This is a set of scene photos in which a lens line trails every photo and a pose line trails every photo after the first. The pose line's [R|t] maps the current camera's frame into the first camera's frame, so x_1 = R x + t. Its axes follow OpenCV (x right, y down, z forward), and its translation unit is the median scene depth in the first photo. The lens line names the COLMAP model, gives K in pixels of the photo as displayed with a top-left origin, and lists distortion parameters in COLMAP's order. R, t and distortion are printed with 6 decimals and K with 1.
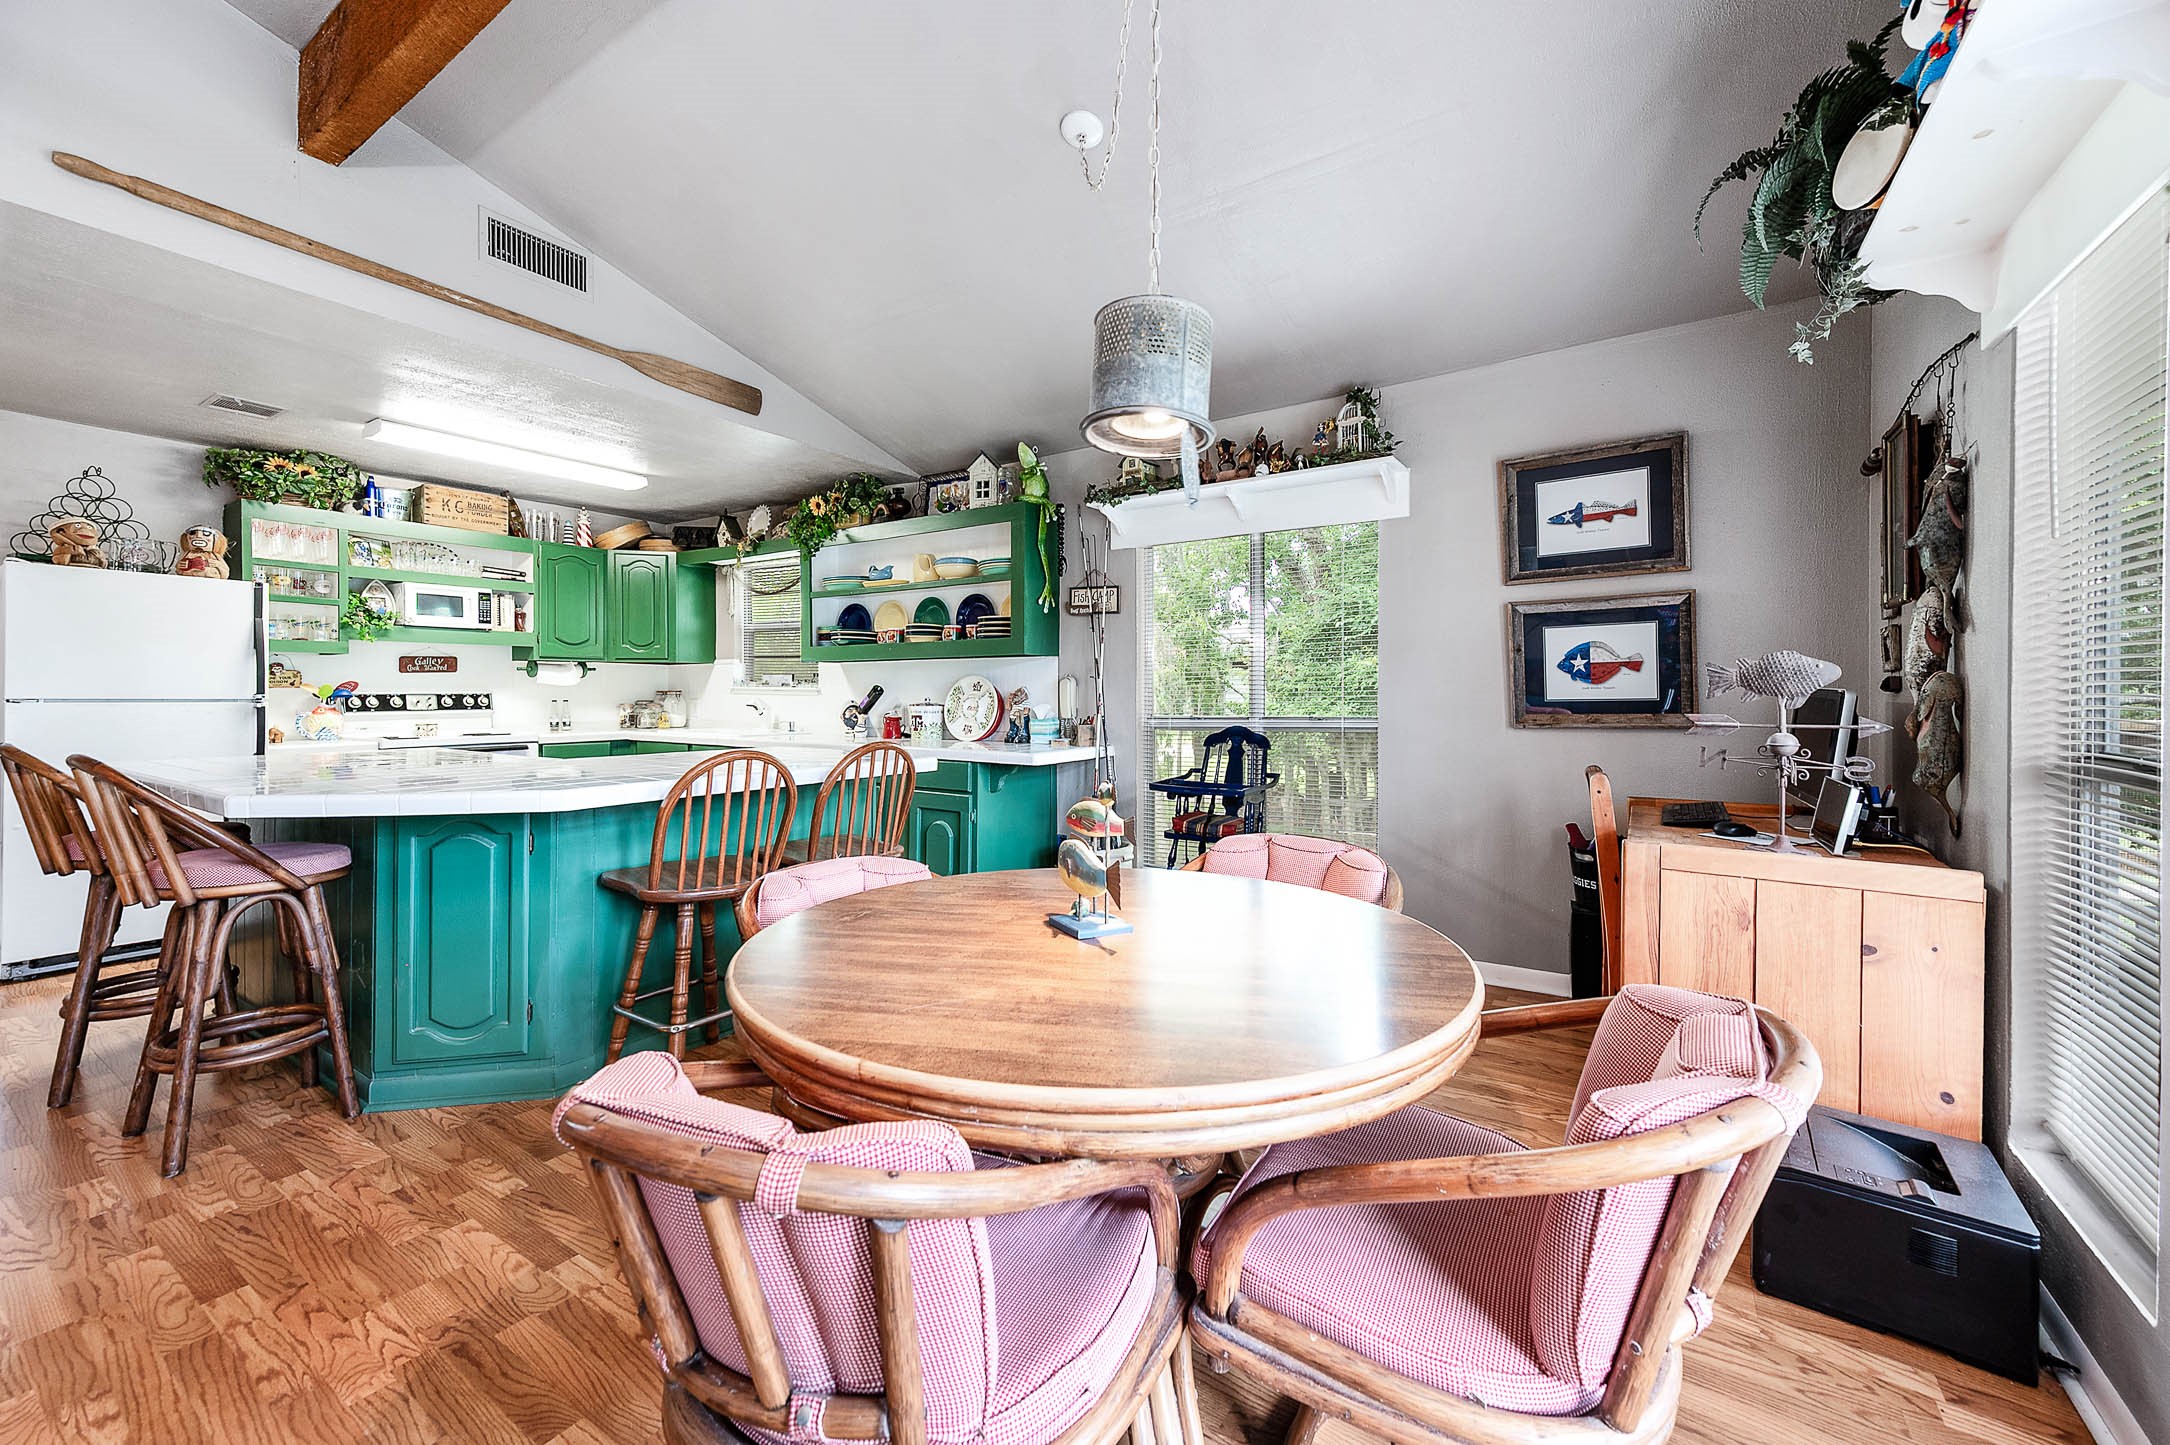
lens RADIAL K [[856.5, 0, 1083.4], [0, 856.5, 695.8], [0, 0, 1]] dist [0.010553, -0.000152]
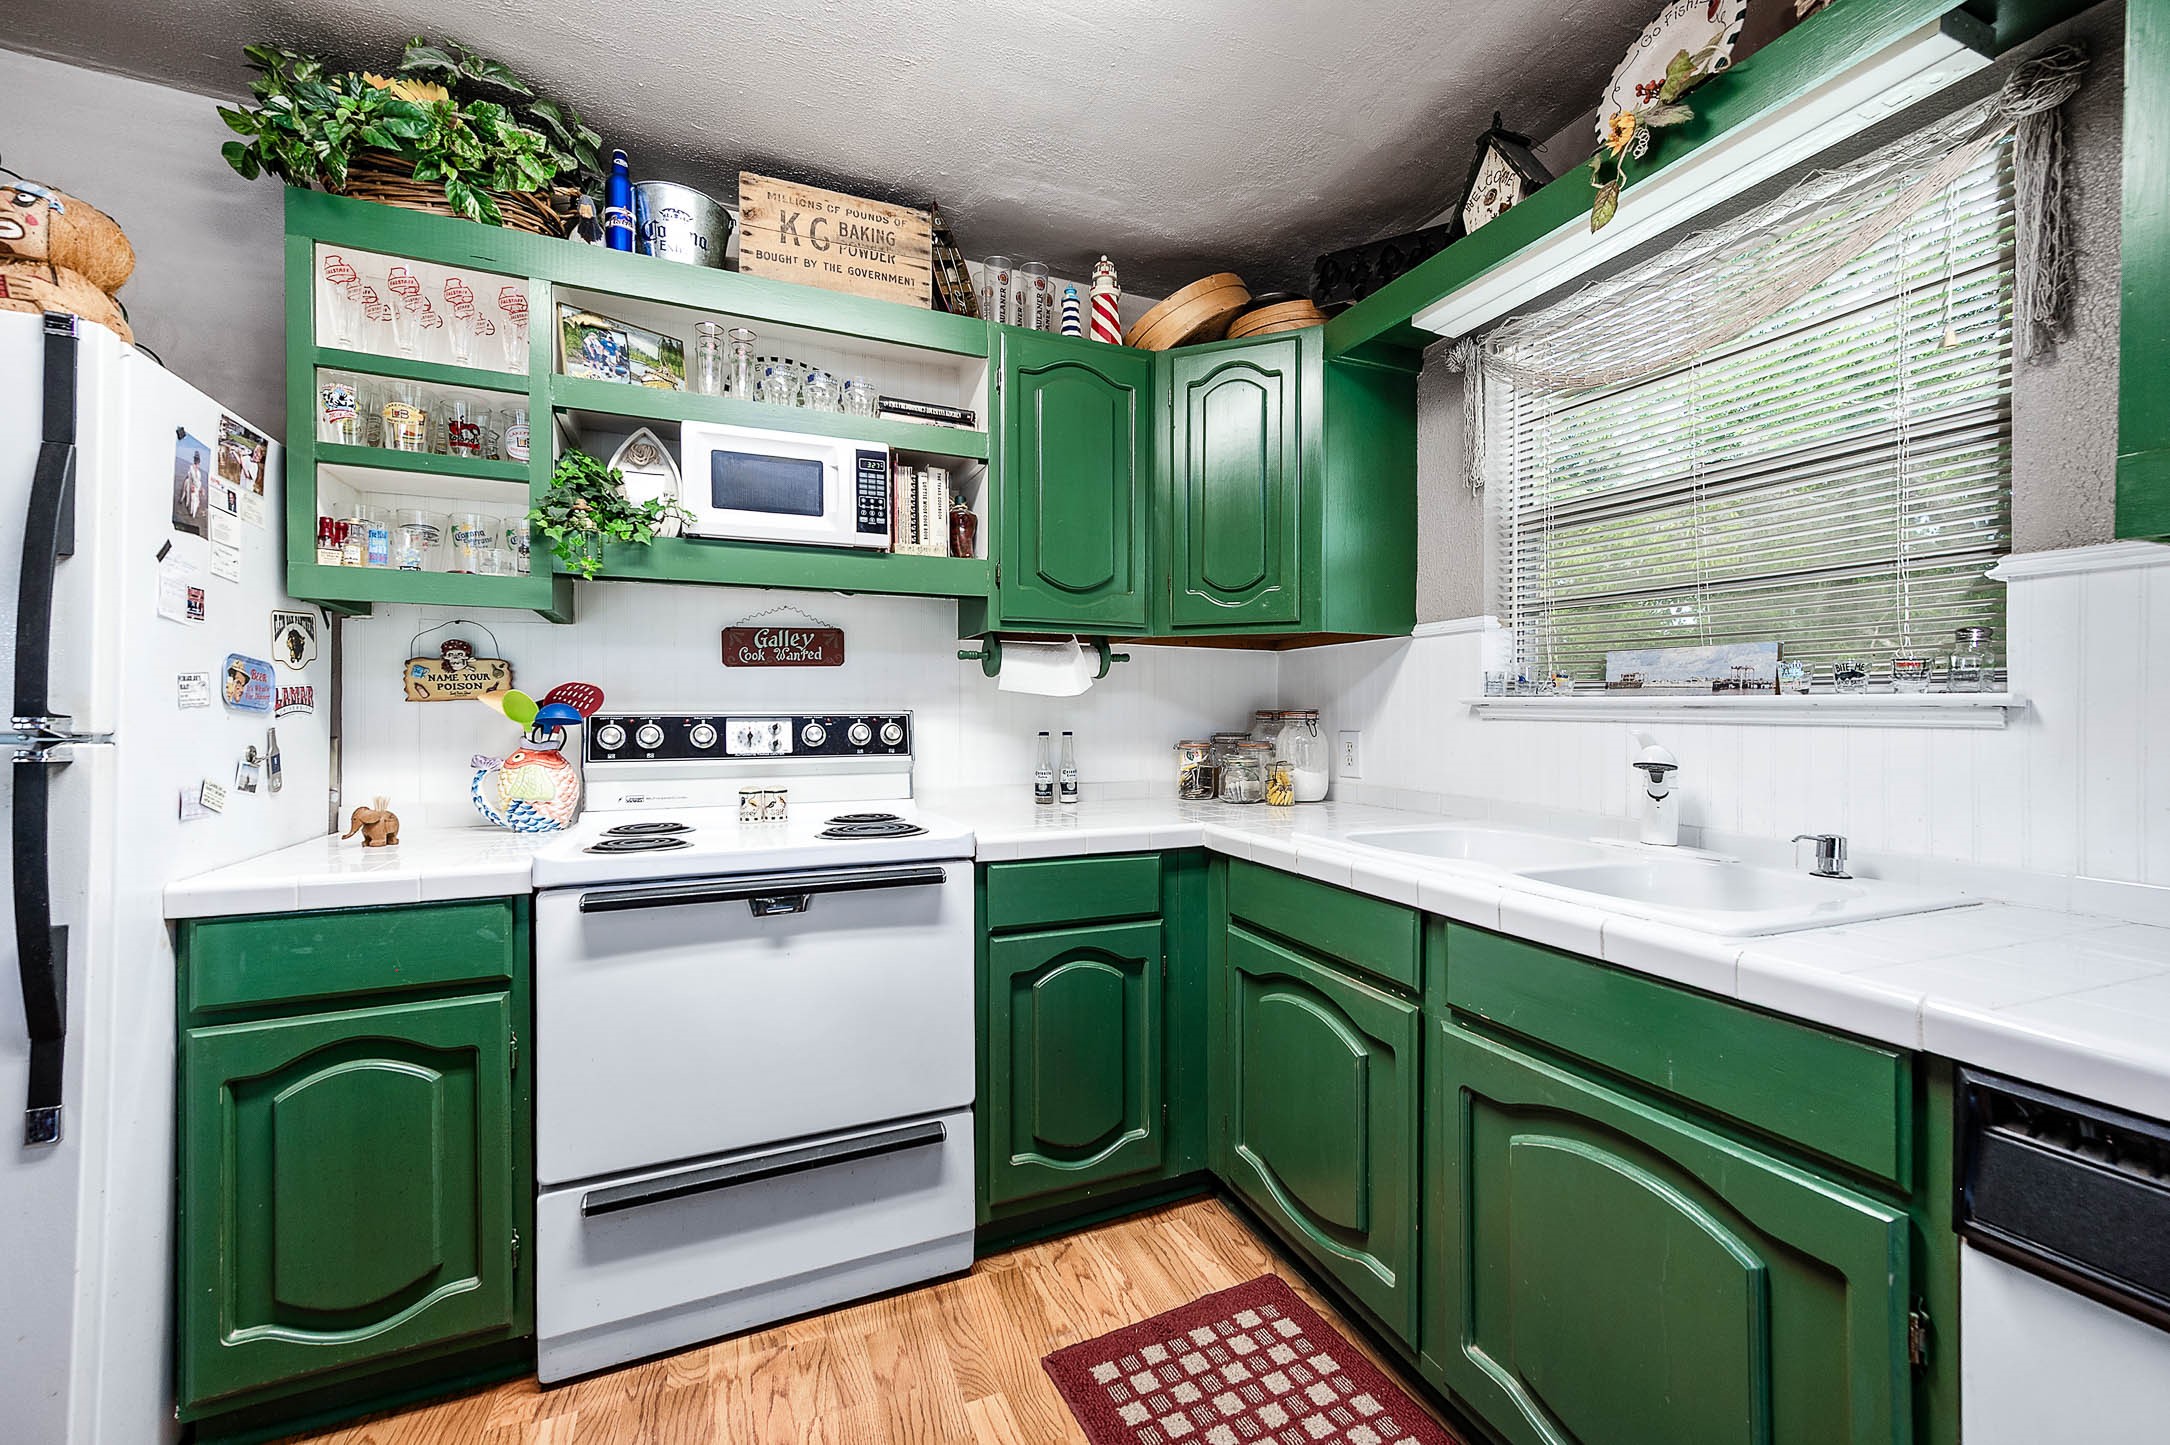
lens RADIAL K [[856.5, 0, 1081.9], [0, 856.5, 716.3], [0, 0, 1]] dist [0.010553, -0.000152]
pose [[0.828525, 0.002330, -0.559948, -0.470534], [-0.004399, 0.999988, -0.002348, -0.002319], [0.559935, 0.004408, 0.828525, 0.854614]]
